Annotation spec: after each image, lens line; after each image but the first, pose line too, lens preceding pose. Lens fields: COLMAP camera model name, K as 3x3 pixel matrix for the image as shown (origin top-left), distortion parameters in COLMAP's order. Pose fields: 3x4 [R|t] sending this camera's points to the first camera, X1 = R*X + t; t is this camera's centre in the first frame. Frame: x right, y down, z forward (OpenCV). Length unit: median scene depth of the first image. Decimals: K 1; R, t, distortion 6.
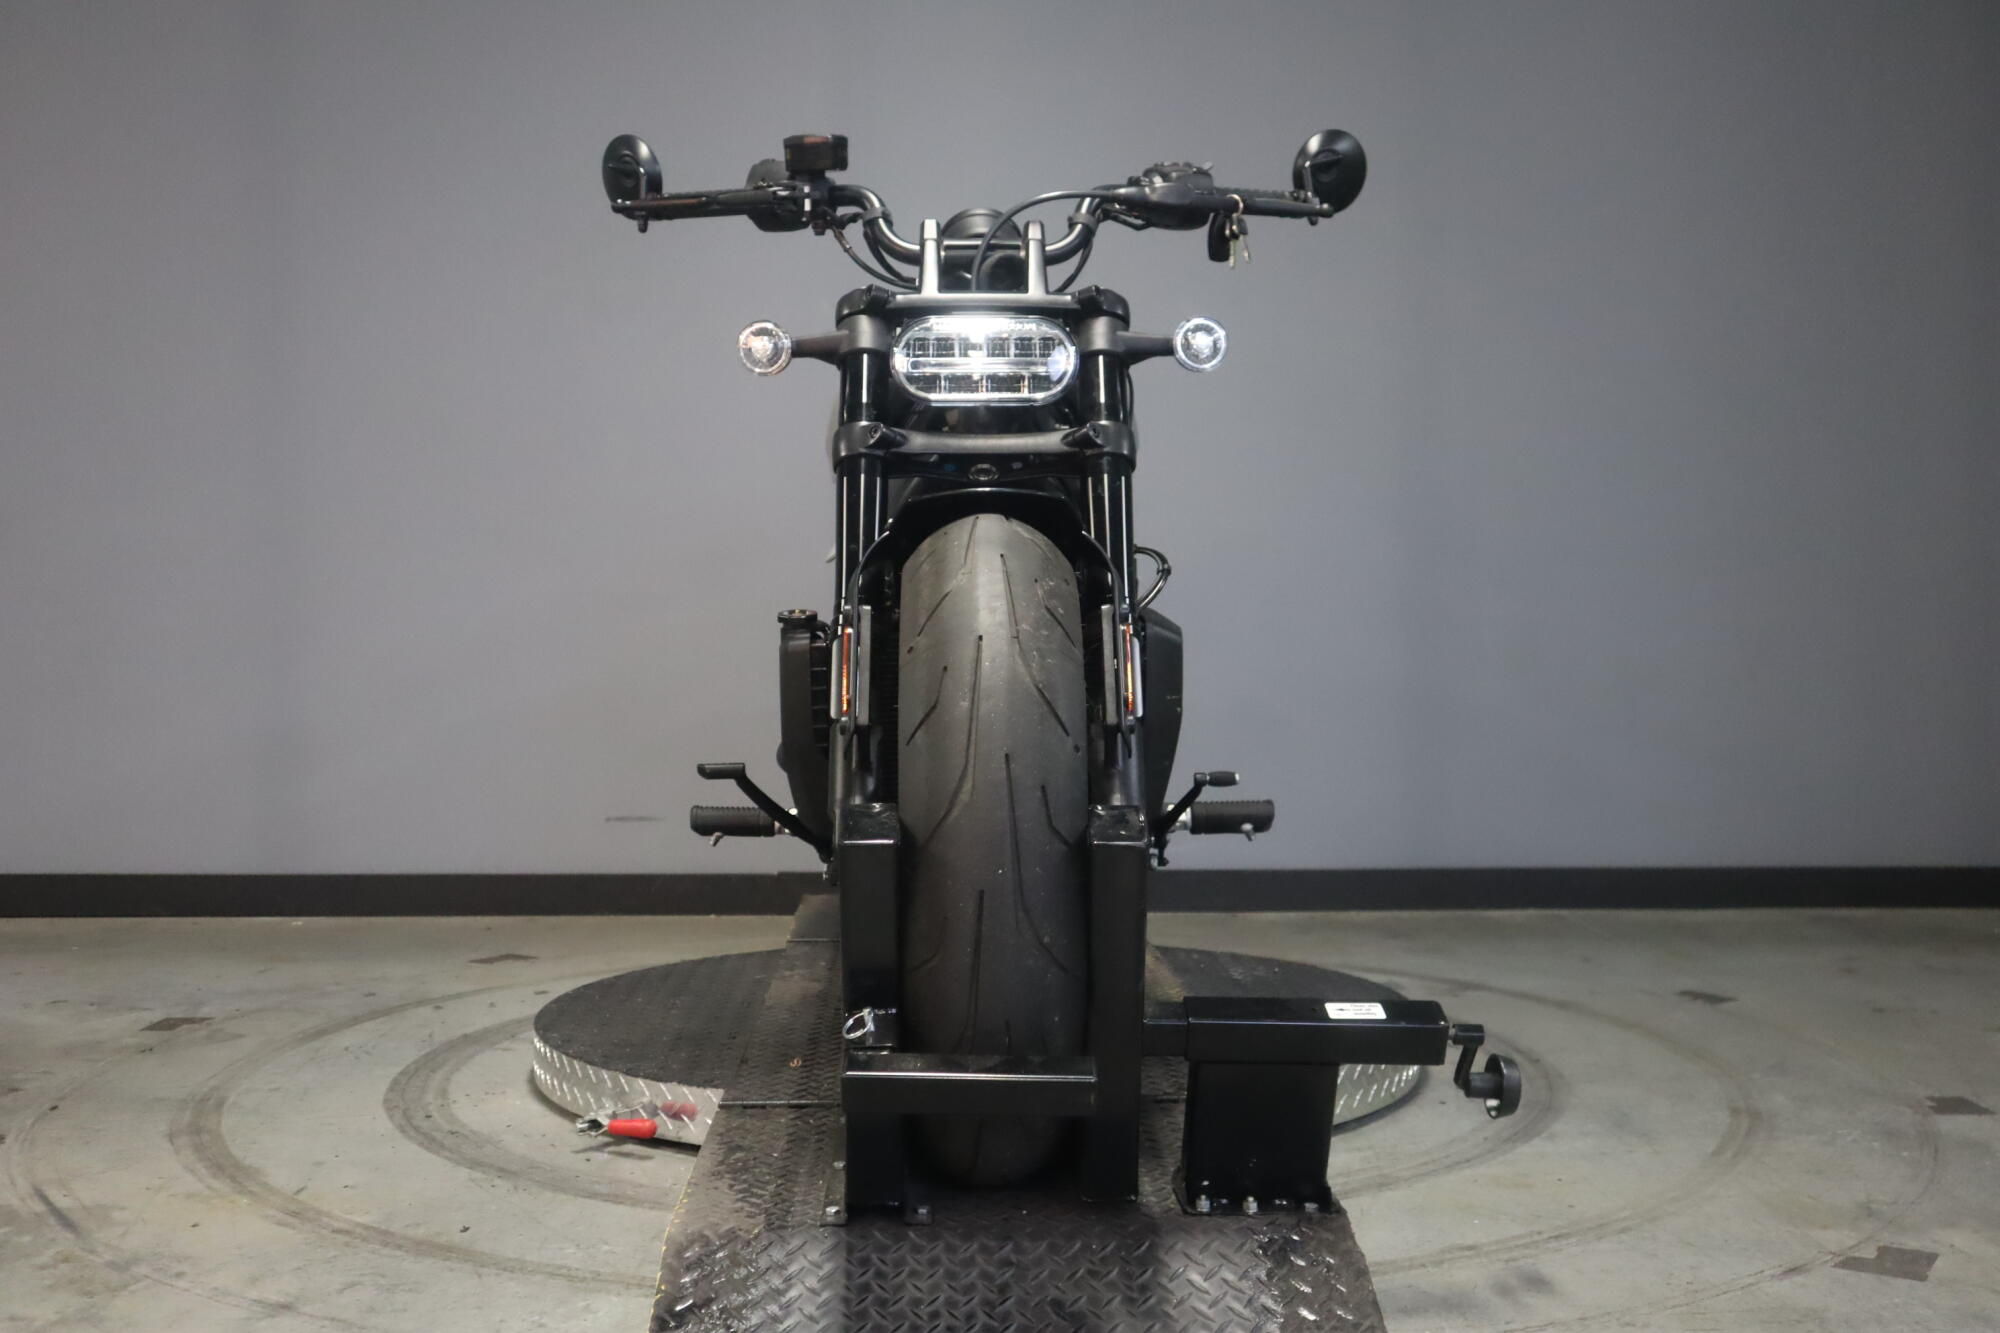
lens RADIAL K [[2074.3, 0, 1000.0], [0, 2074.3, 666.5], [0, 0, 1]] dist [-0.058724, 0.224122]
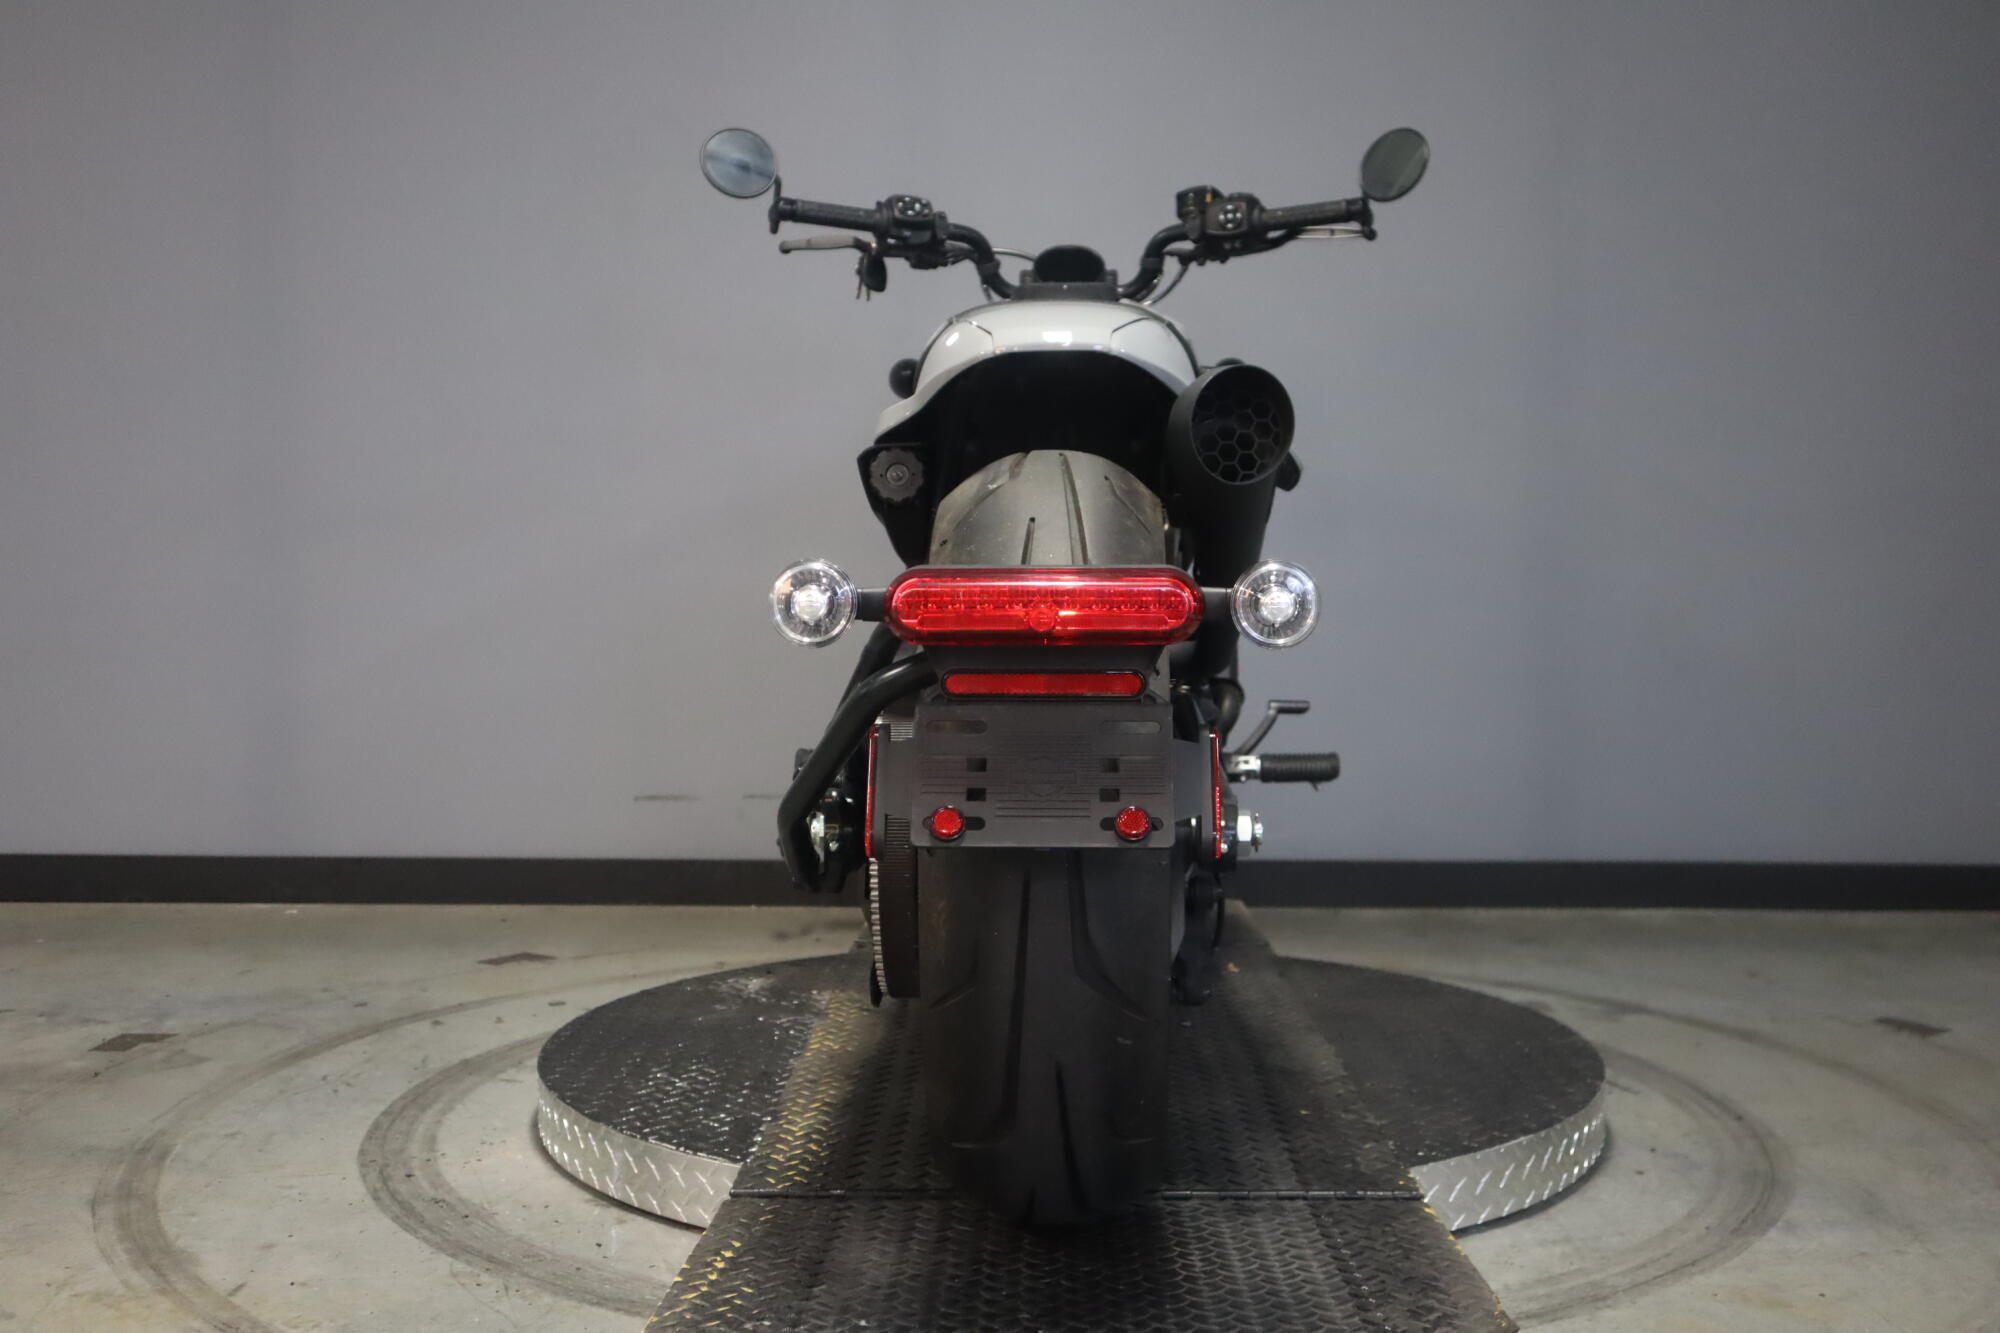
lens RADIAL K [[2074.3, 0, 1000.0], [0, 2074.3, 666.5], [0, 0, 1]] dist [-0.058724, 0.224122]
pose [[0.999794, 0.007342, -0.018948, -0.022830], [-0.006954, 0.999767, 0.020445, -0.004414], [0.019094, -0.020309, 0.999611, 0.159076]]
